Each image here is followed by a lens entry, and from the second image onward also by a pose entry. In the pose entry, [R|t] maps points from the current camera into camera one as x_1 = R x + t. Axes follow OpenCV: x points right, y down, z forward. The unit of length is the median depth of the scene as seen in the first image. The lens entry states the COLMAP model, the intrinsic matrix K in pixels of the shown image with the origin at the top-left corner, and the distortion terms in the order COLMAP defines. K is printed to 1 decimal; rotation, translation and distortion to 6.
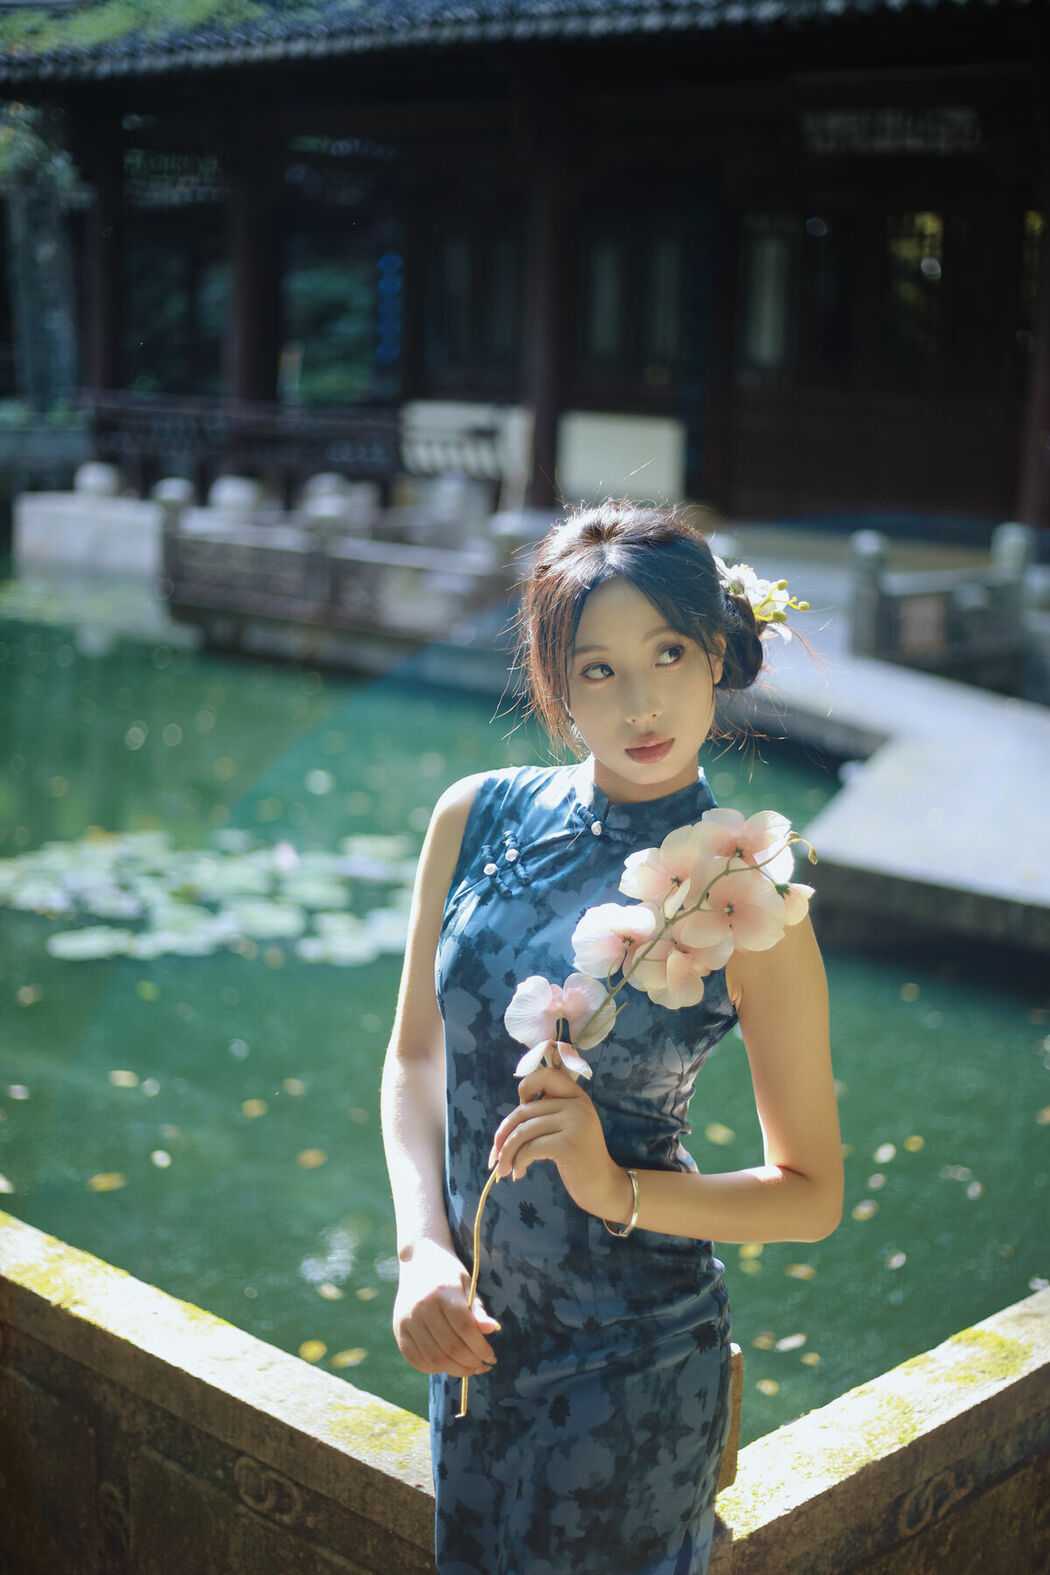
lens RADIAL K [[2324.0, 0, 499.1], [0, 2324.0, 780.2], [0, 0, 1]] dist [-0.116019, 0.000000]
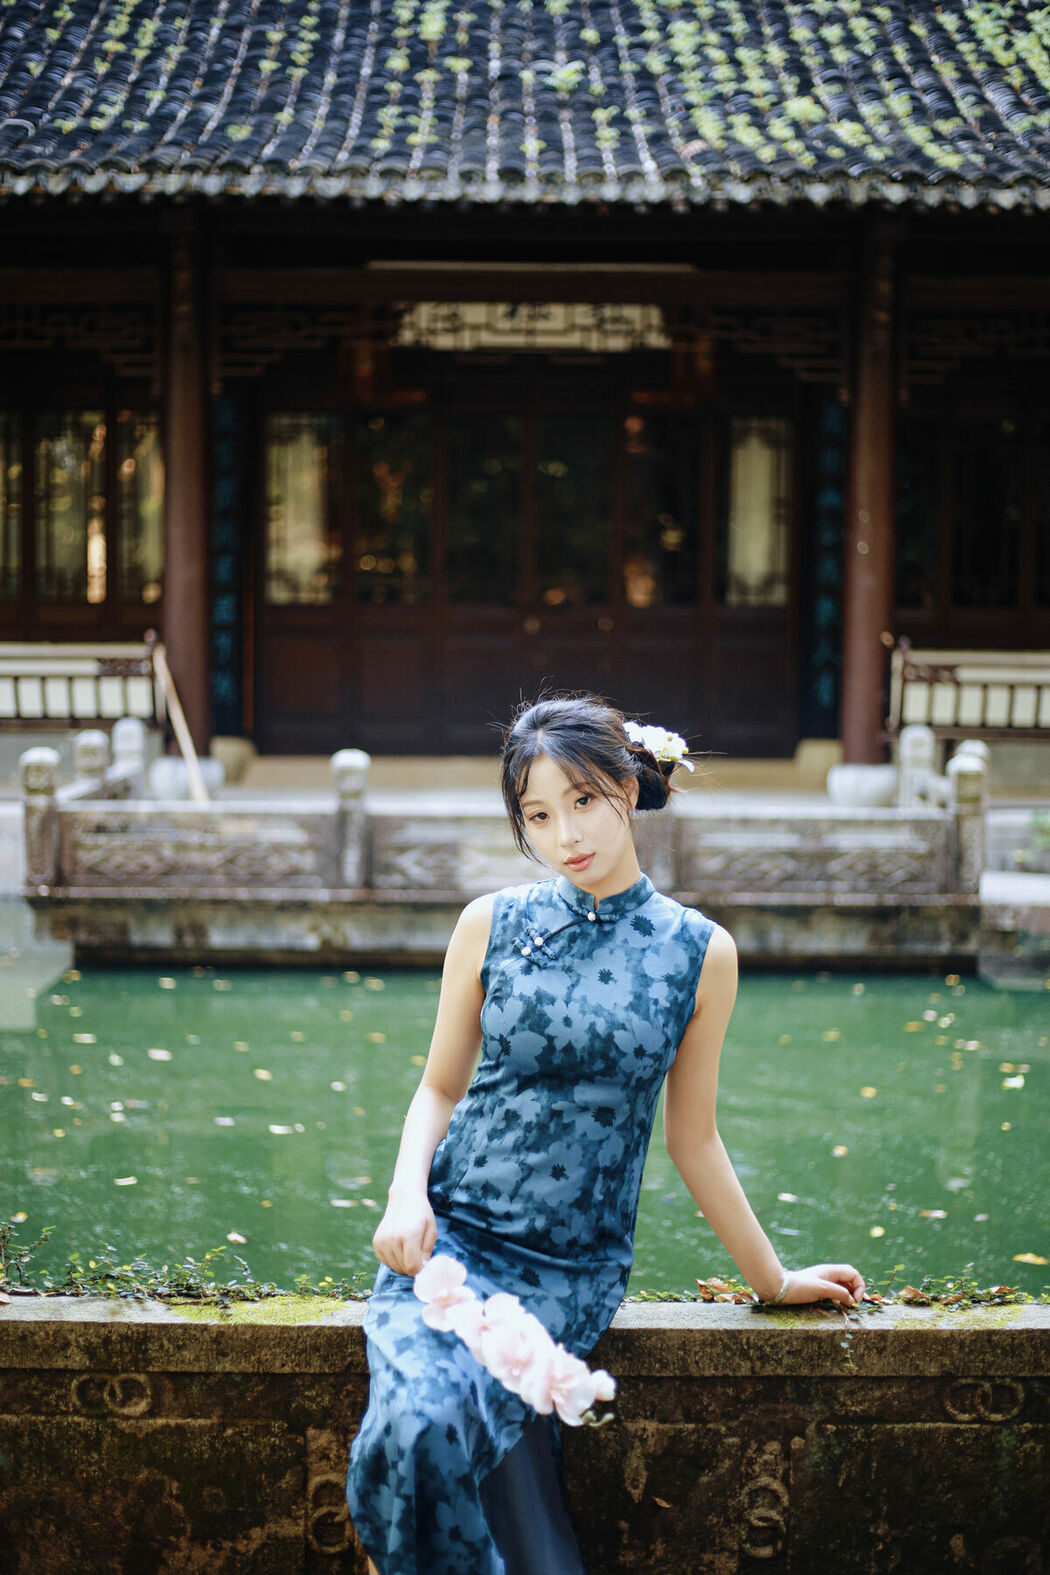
lens RADIAL K [[2324.0, 0, 525.7], [0, 2324.0, 796.8], [0, 0, 1]] dist [-0.116019, 0.000000]
pose [[0.714976, -0.085573, 0.693892, -2.415627], [0.146199, 0.988839, -0.028694, -0.304931], [-0.683692, 0.121962, 0.719507, 1.609360]]
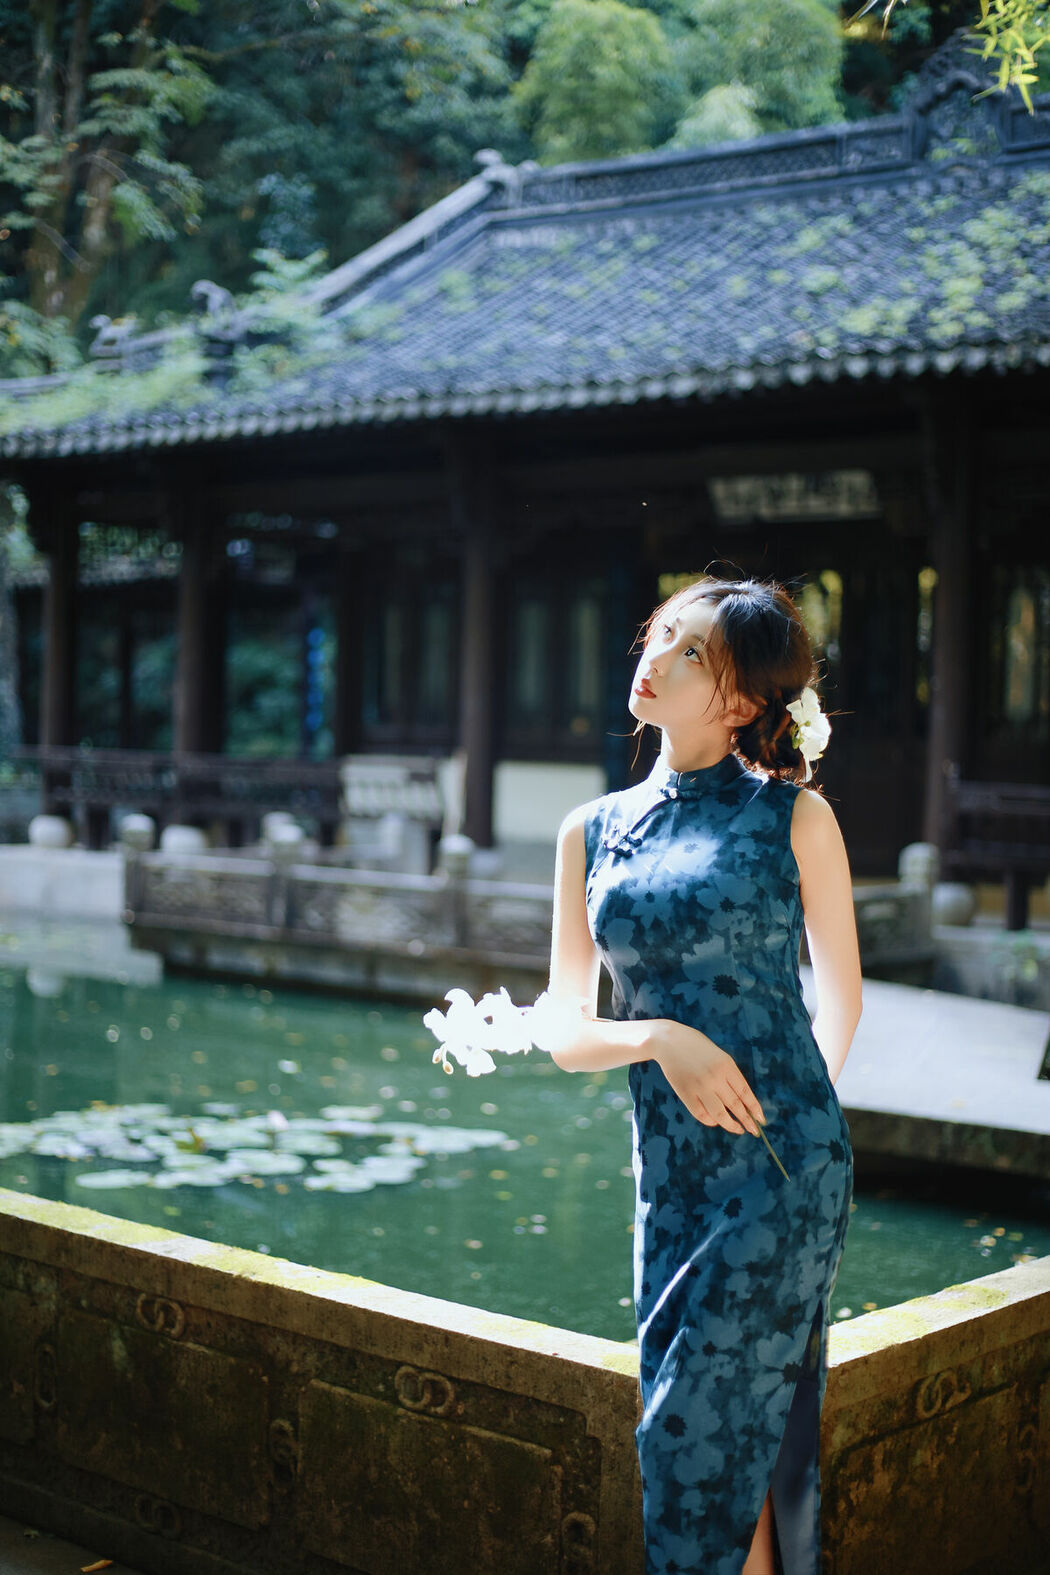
lens RADIAL K [[2321.7, 0, 498.5], [0, 2321.7, 797.9], [0, 0, 1]] dist [-0.115243, 0.000000]
pose [[0.998902, -0.007809, 0.046198, -0.105281], [0.015269, 0.986440, -0.163408, 0.177188], [-0.044296, 0.163934, 0.985476, -0.283080]]
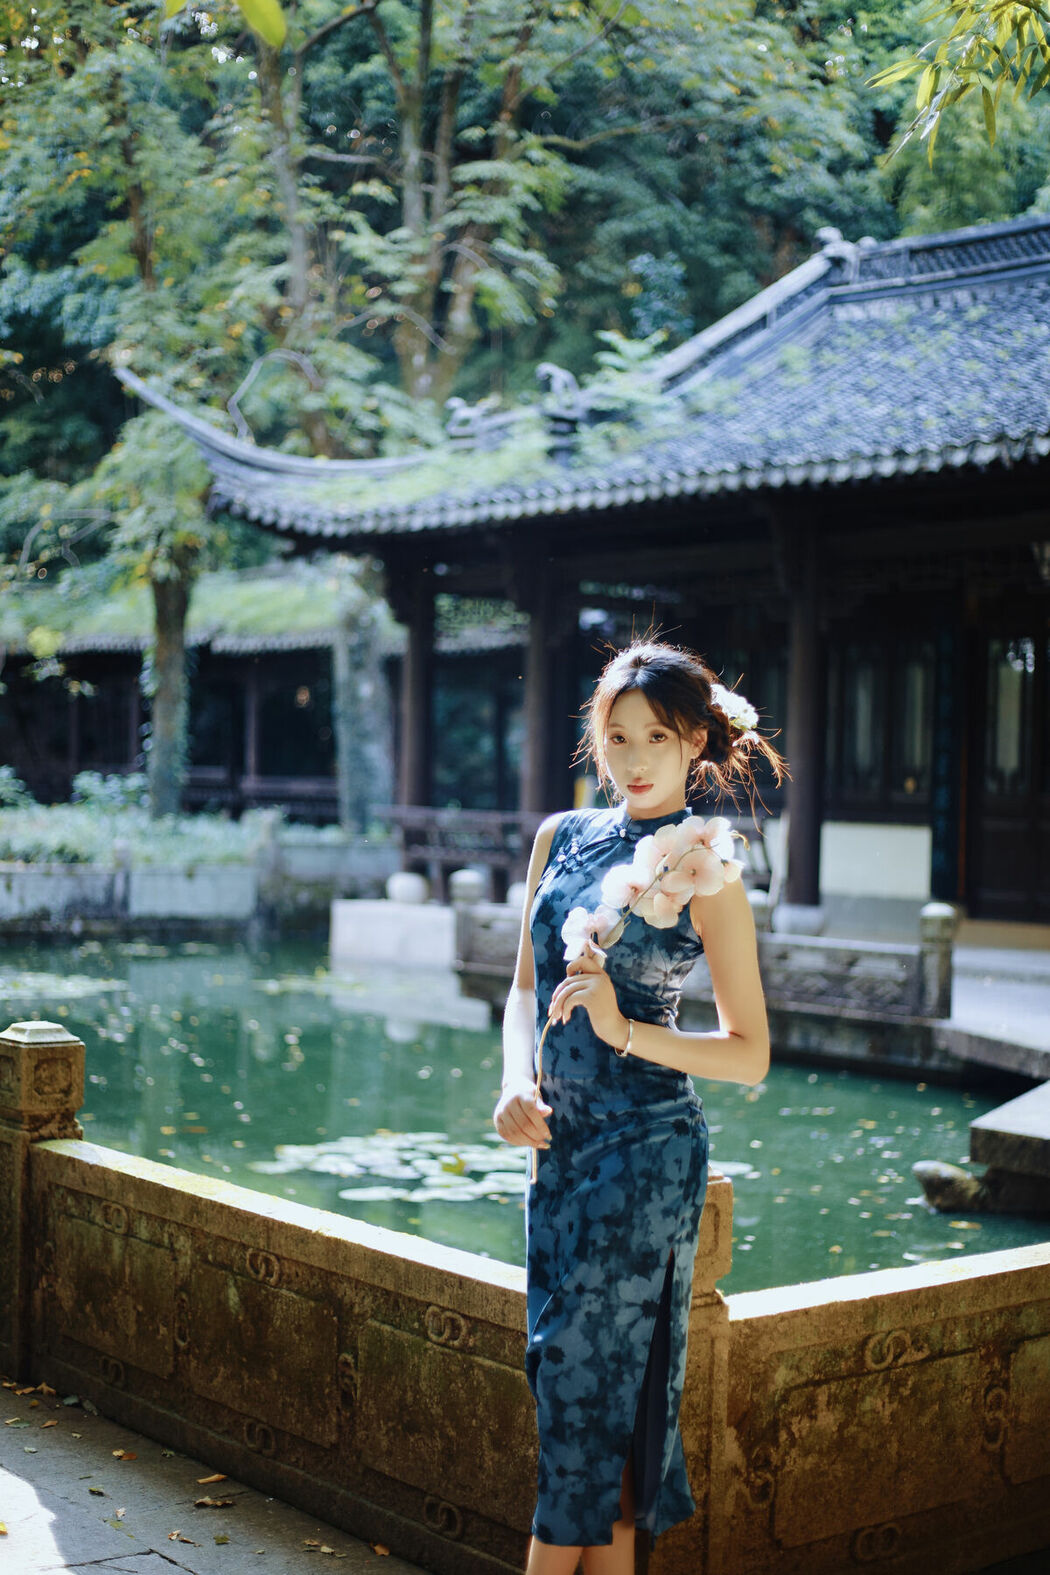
lens RADIAL K [[2324.0, 0, 512.7], [0, 2324.0, 771.6], [0, 0, 1]] dist [-0.116019, 0.000000]
pose [[0.991365, -0.009468, -0.130792, 0.132737], [-0.017258, 0.979295, -0.201702, 0.233655], [0.129994, 0.202218, 0.970675, -0.497508]]
